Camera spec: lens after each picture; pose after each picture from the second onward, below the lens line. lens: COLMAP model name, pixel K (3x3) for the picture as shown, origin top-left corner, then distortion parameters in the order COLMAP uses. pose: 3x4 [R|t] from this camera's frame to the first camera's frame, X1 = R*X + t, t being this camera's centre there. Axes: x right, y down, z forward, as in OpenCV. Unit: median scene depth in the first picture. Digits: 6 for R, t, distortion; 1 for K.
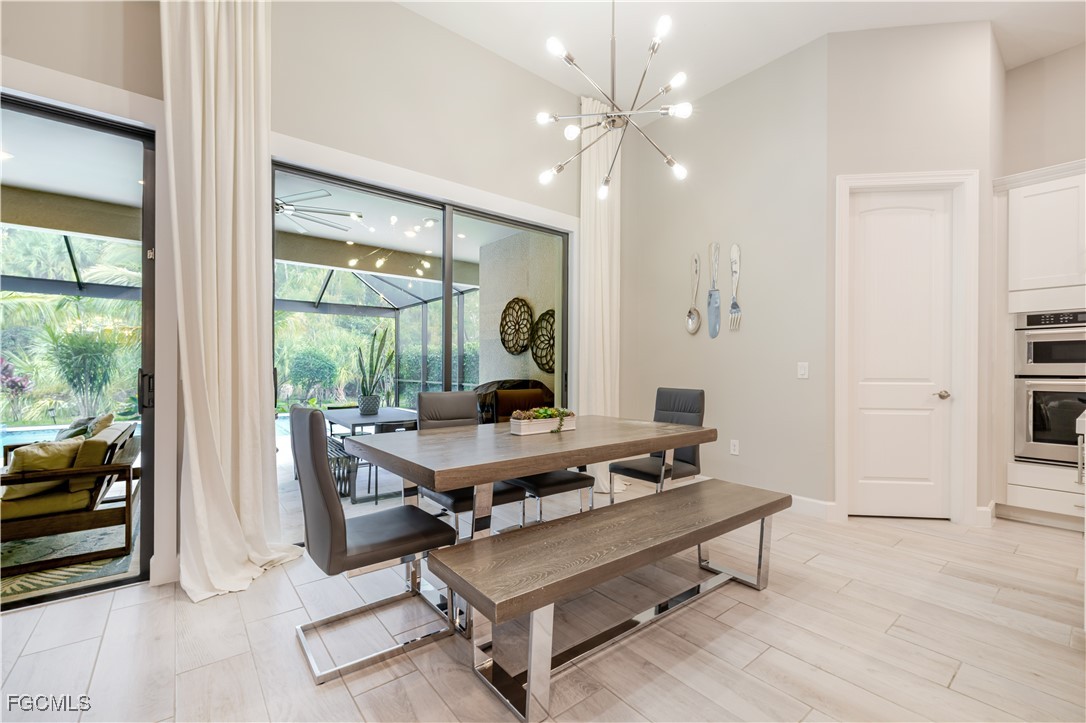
lens RADIAL K [[462.8, 0, 549.1], [0, 462.8, 362.4], [0, 0, 1]] dist [0.004004, -0.000772]
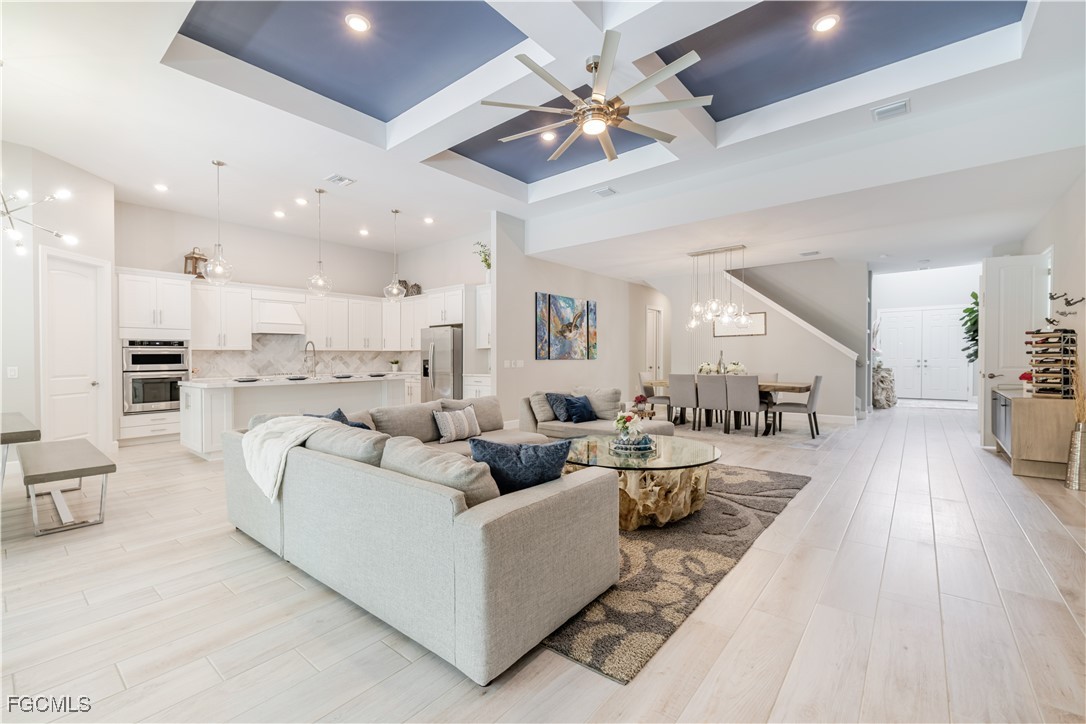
lens RADIAL K [[462.8, 0, 545.3], [0, 462.8, 353.3], [0, 0, 1]] dist [0.004004, -0.000772]
pose [[-0.201131, 0.006967, 0.979540, -1.289197], [0.005713, 0.999966, -0.005939, -0.025584], [-0.979548, 0.004402, -0.201164, -0.349681]]
